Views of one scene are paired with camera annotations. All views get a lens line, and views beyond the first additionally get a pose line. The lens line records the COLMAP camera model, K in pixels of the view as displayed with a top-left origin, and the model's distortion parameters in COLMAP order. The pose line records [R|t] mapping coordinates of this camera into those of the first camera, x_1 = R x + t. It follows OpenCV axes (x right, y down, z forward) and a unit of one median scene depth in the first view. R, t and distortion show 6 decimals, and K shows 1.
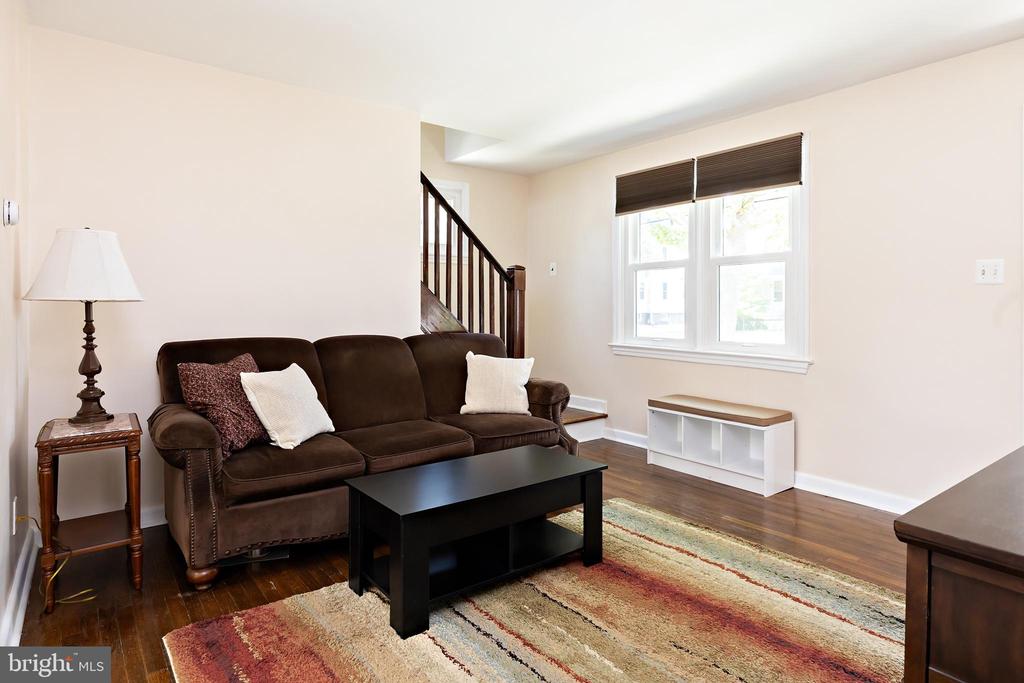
lens RADIAL K [[565.2, 0, 509.4], [0, 565.2, 307.6], [0, 0, 1]] dist [0.001965, 0.001327]
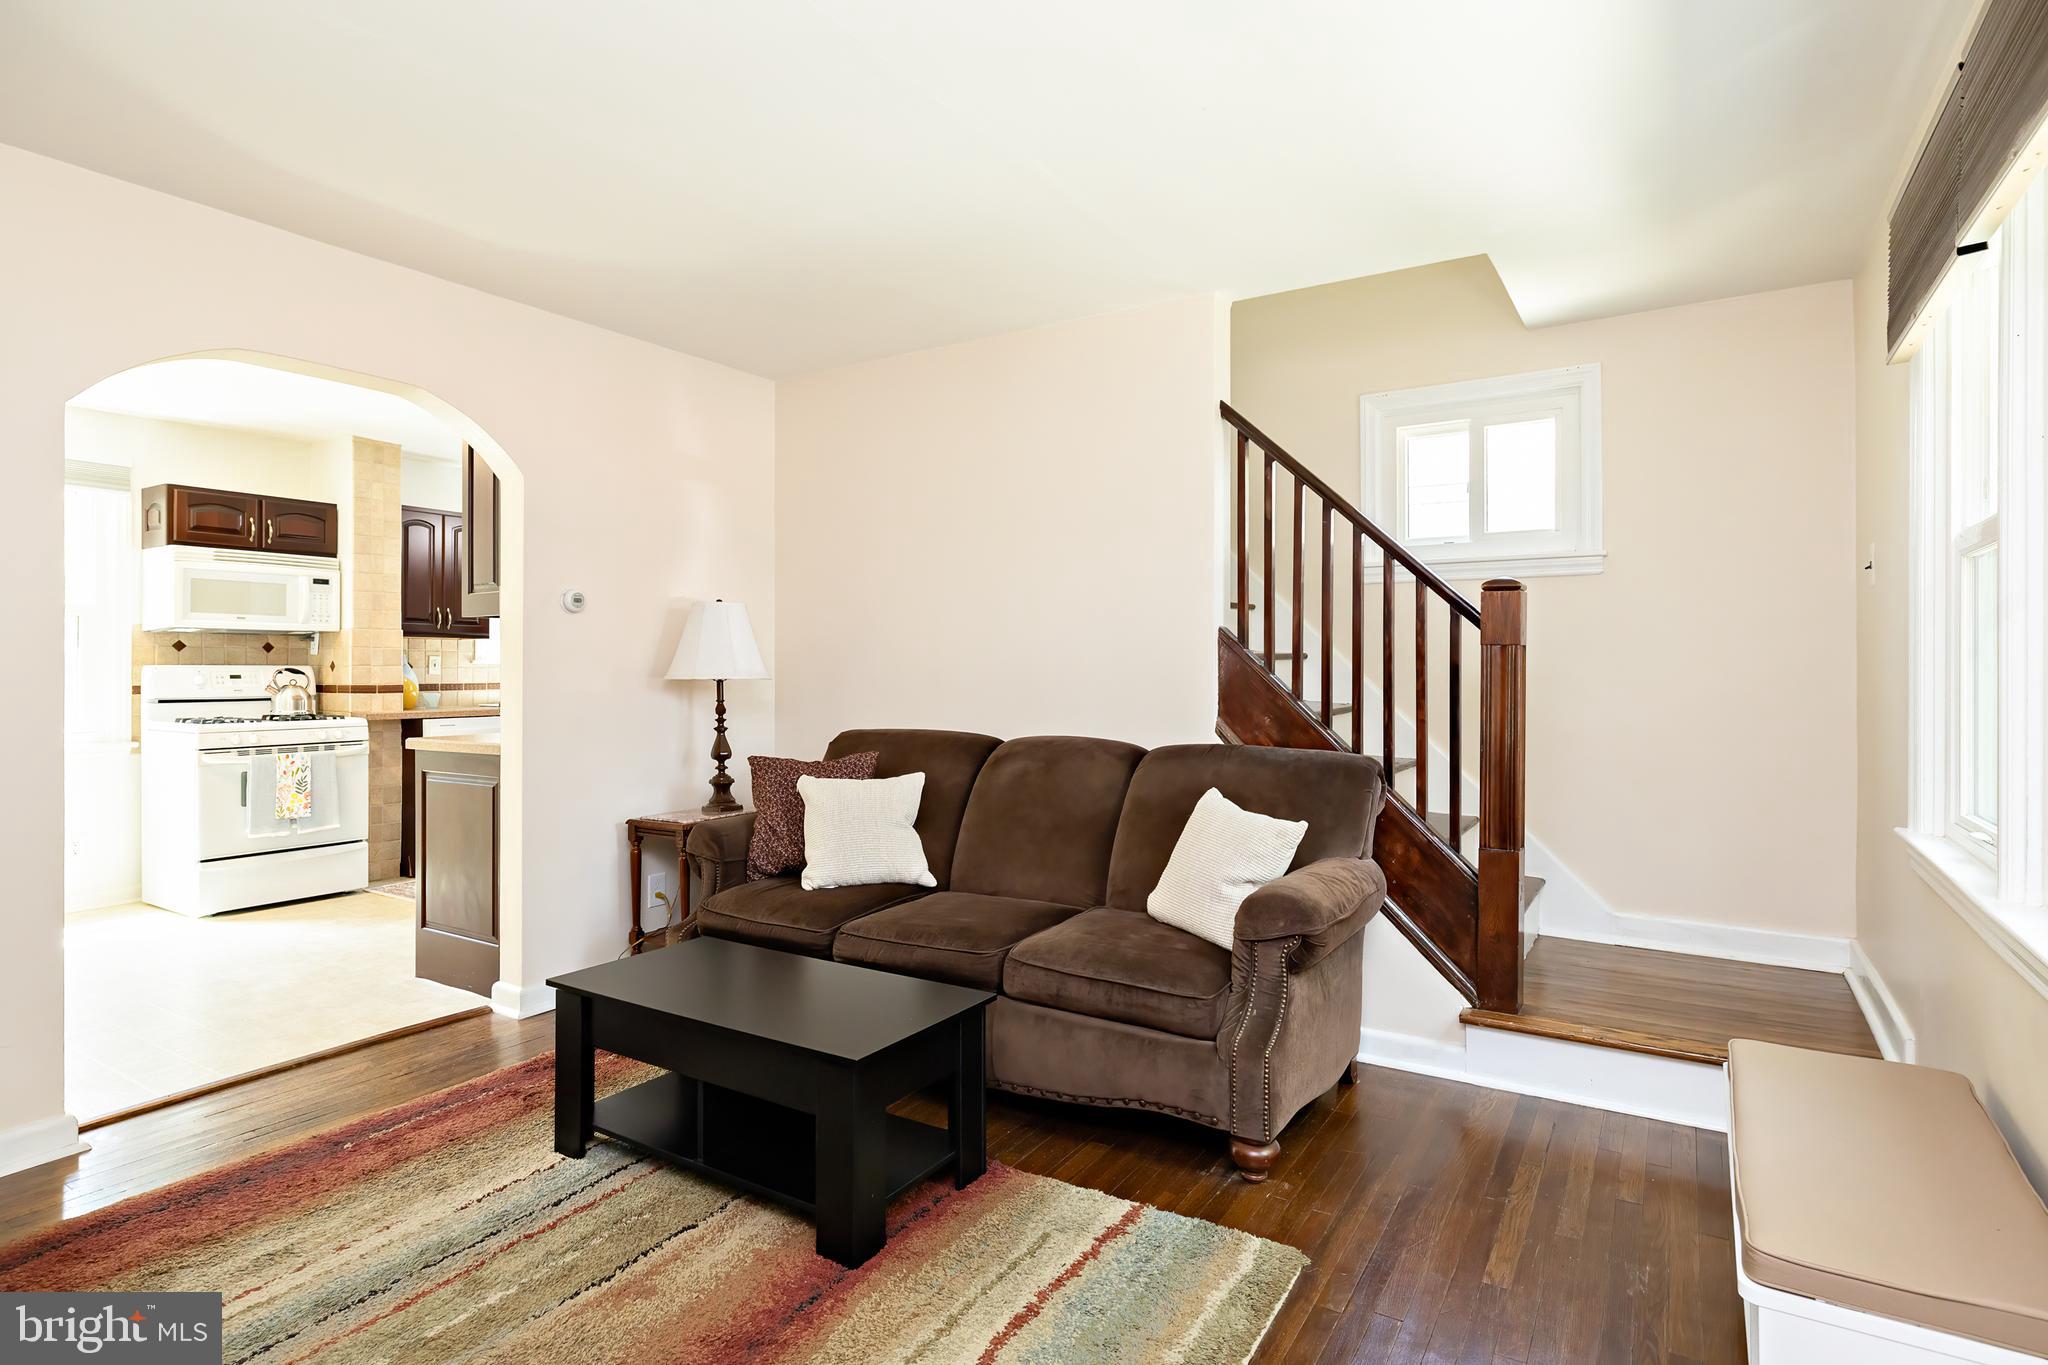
lens RADIAL K [[1051.3, 0, 1024.0], [0, 1051.3, 682.5], [0, 0, 1]] dist [0.000717, -0.000020]
pose [[0.339741, -0.006755, -0.940495, 0.699393], [-0.003636, 0.999957, -0.008496, 0.004892], [0.940512, 0.006306, 0.339702, 0.610222]]
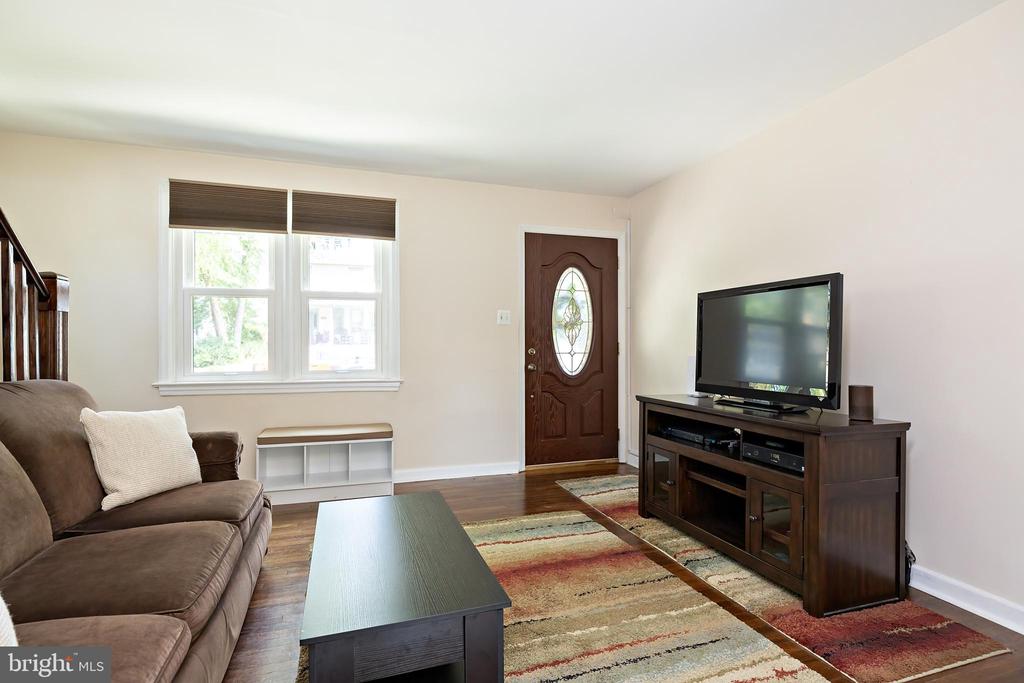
lens RADIAL K [[486.8, 0, 512.0], [0, 486.8, 341.5], [0, 0, 1]] dist [-0.002754, 0.000044]
pose [[0.335811, -0.001559, 0.941928, -0.450681], [0.001306, 0.999998, 0.001190, 0.005695], [-0.941929, 0.000831, 0.335812, 0.425518]]
